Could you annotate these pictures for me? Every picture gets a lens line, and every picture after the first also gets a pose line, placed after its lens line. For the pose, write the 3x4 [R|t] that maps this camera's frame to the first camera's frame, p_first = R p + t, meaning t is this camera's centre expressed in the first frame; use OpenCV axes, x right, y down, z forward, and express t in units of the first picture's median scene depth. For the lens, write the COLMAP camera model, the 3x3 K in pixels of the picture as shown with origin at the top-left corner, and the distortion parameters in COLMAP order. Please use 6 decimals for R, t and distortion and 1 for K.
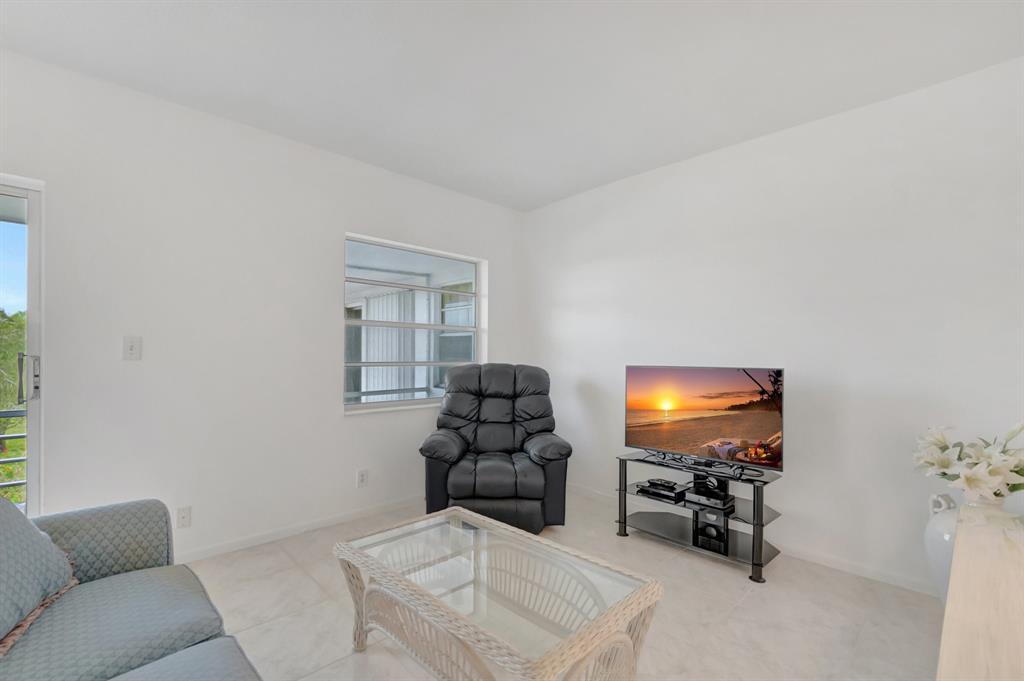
lens RADIAL K [[455.6, 0, 509.4], [0, 455.6, 356.6], [0, 0, 1]] dist [-0.000987, -0.000074]
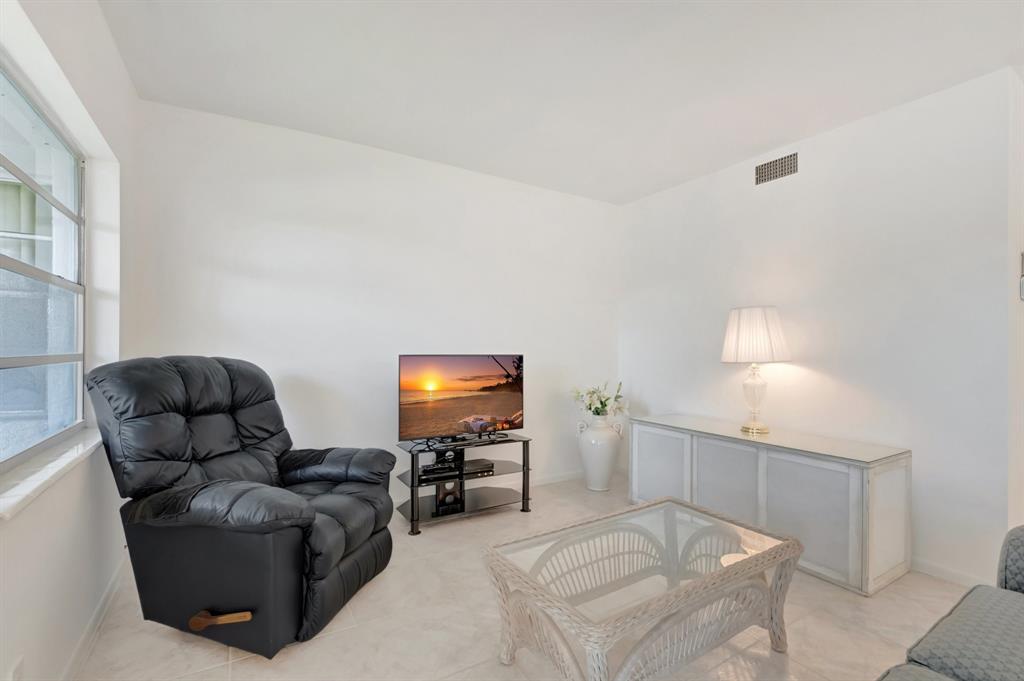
lens RADIAL K [[455.6, 0, 509.4], [0, 455.6, 356.6], [0, 0, 1]] dist [-0.000987, -0.000074]
pose [[0.223734, -0.023155, 0.974375, -0.664690], [-0.009043, 0.999625, 0.025831, -0.003860], [-0.974608, -0.014590, 0.223441, 0.631820]]
